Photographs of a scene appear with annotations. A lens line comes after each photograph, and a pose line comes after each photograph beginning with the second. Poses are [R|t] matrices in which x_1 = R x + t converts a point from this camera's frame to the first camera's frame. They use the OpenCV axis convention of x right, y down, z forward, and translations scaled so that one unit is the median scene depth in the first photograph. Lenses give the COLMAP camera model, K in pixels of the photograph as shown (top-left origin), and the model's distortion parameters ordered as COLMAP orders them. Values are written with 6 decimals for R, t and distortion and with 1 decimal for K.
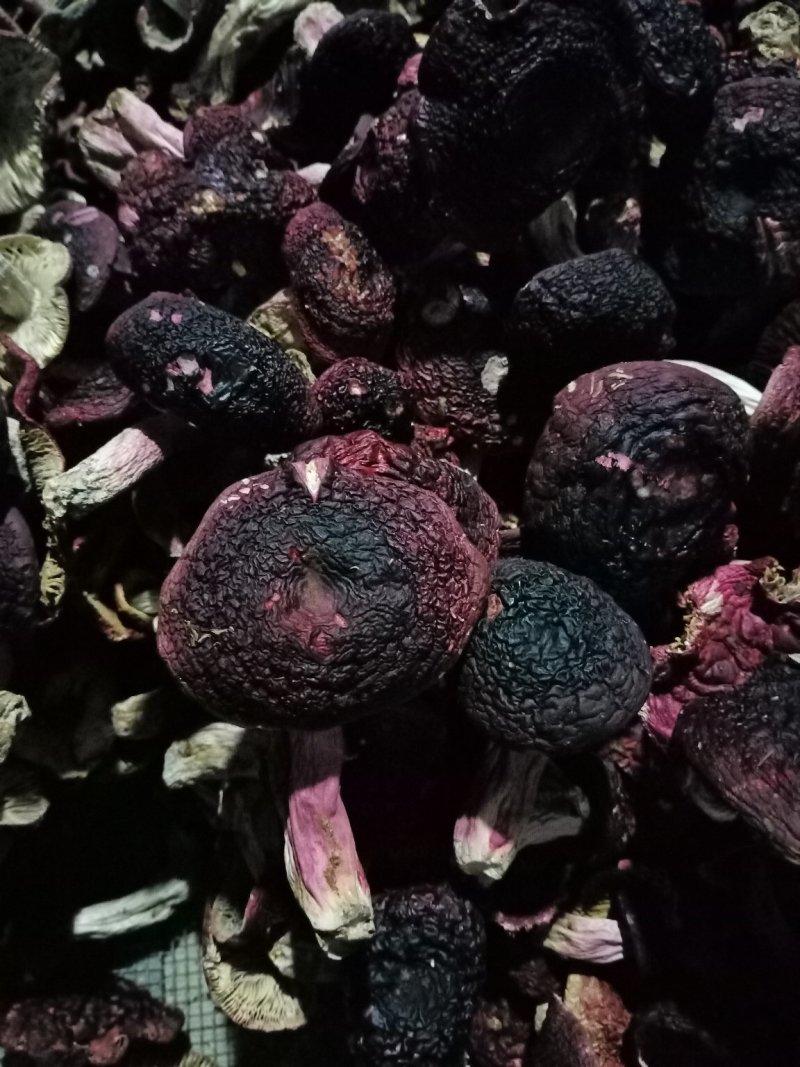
lens RADIAL K [[922.4, 0, 400.0], [0, 922.4, 533.5], [0, 0, 1]] dist [0.003402, -0.166436]
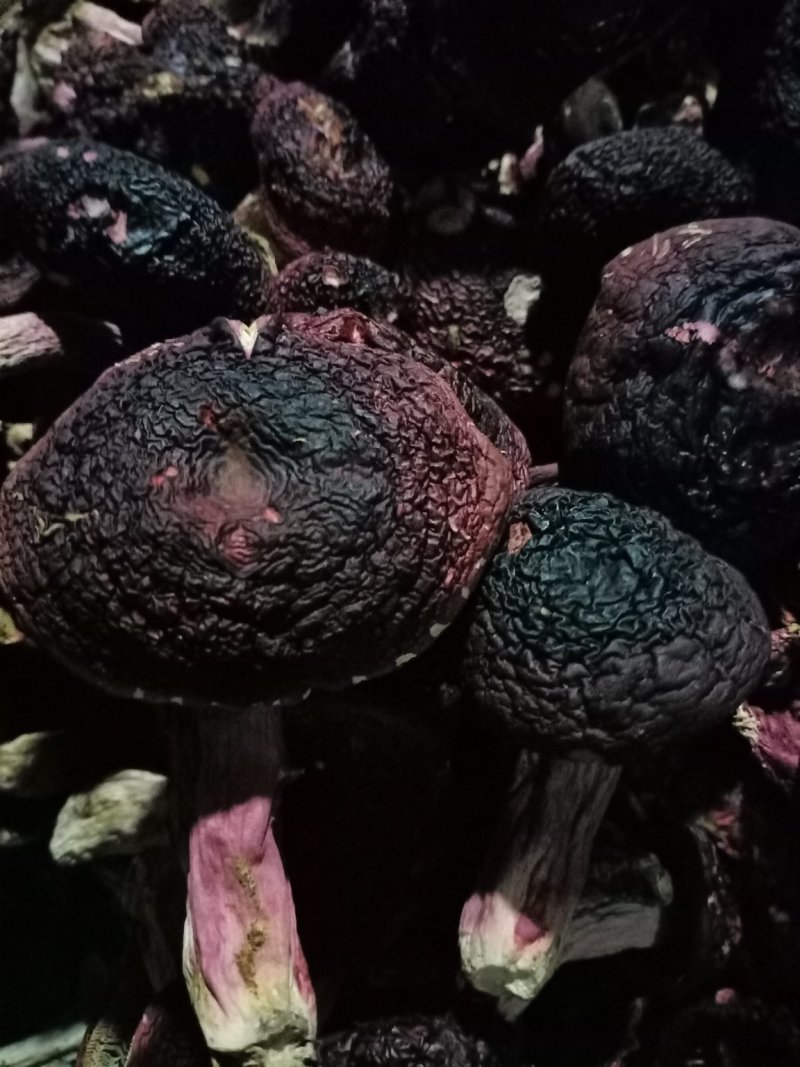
lens RADIAL K [[922.4, 0, 400.0], [0, 922.4, 533.5], [0, 0, 1]] dist [0.003402, -0.166436]
pose [[0.998777, 0.012518, -0.047824, 0.048910], [-0.022547, 0.976280, -0.215334, 0.220048], [0.043994, 0.216149, 0.975369, 0.353808]]
